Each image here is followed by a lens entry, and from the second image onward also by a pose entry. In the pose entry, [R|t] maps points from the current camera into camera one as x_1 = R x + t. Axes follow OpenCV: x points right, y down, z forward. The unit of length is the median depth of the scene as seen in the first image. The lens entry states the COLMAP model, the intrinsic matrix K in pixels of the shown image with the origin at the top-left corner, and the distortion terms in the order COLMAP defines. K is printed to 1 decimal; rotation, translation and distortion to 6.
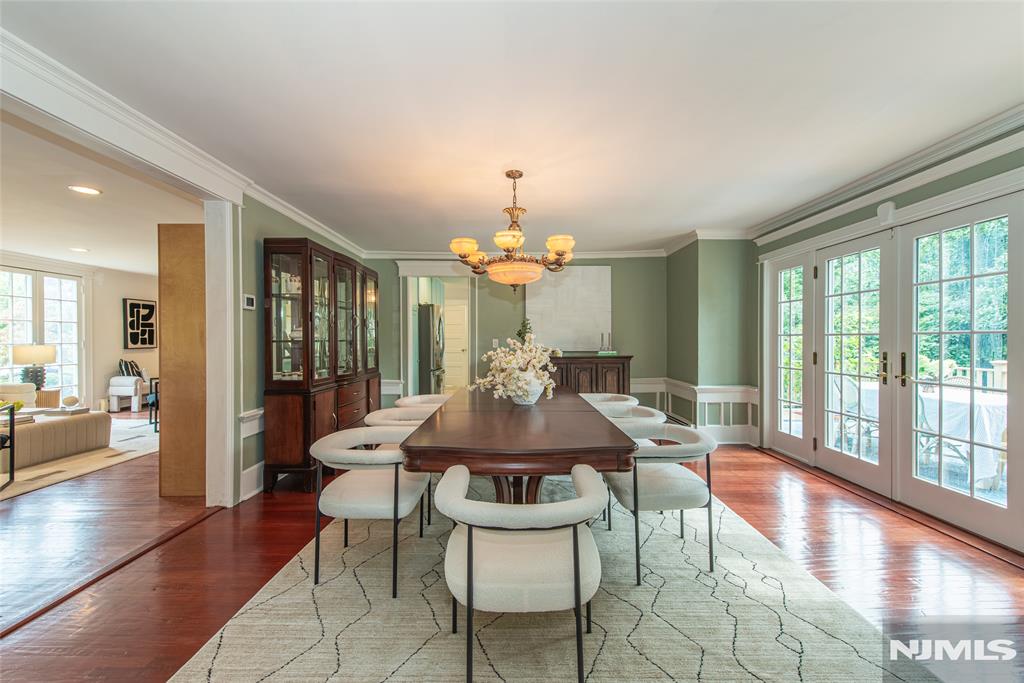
lens RADIAL K [[404.8, 0, 512.0], [0, 404.8, 341.5], [0, 0, 1]] dist [0.012234, -0.000227]
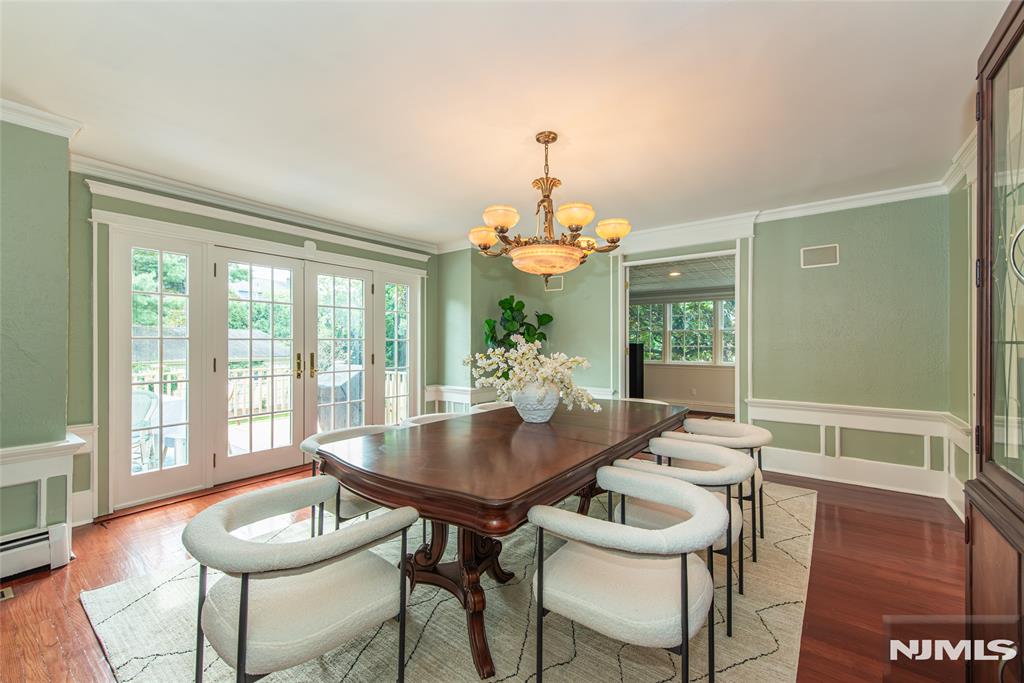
lens RADIAL K [[411.4, 0, 512.0], [0, 411.4, 341.5], [0, 0, 1]] dist [0.000320, 0.000018]
pose [[-0.803436, 0.002302, 0.595387, -0.301347], [0.005191, 0.999982, 0.003138, -0.009629], [-0.595369, 0.005612, -0.803433, 1.243085]]
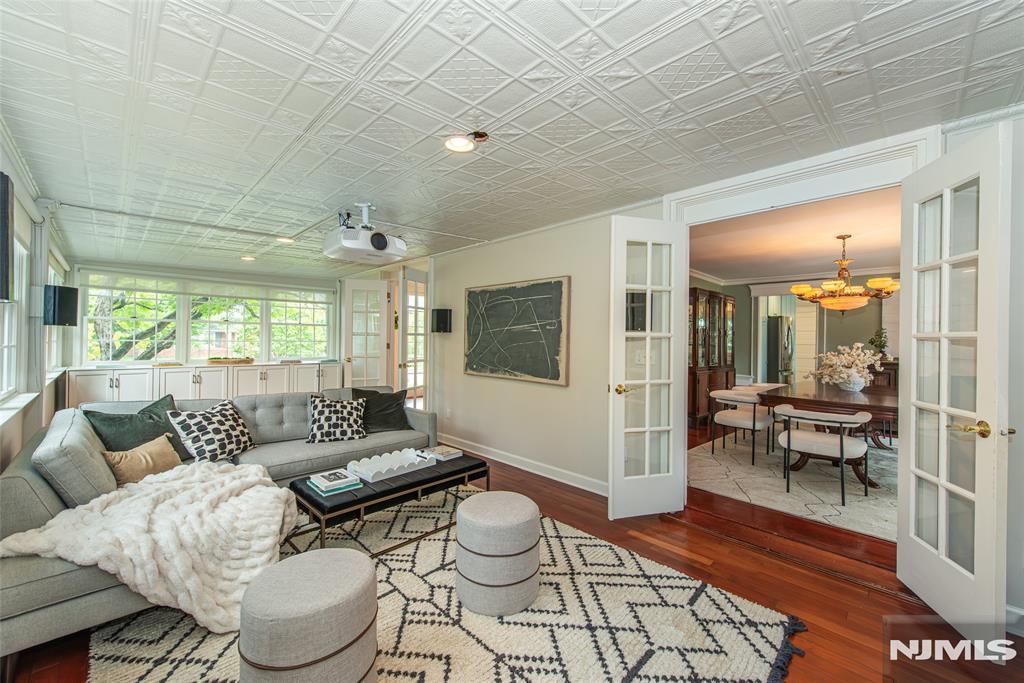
lens RADIAL K [[404.8, 0, 512.0], [0, 404.8, 341.5], [0, 0, 1]] dist [0.012234, -0.000227]
pose [[0.705268, 0.013049, -0.708821, 0.208078], [-0.019859, 0.999802, -0.001353, 0.002200], [0.708663, 0.015031, 0.705387, -0.897072]]
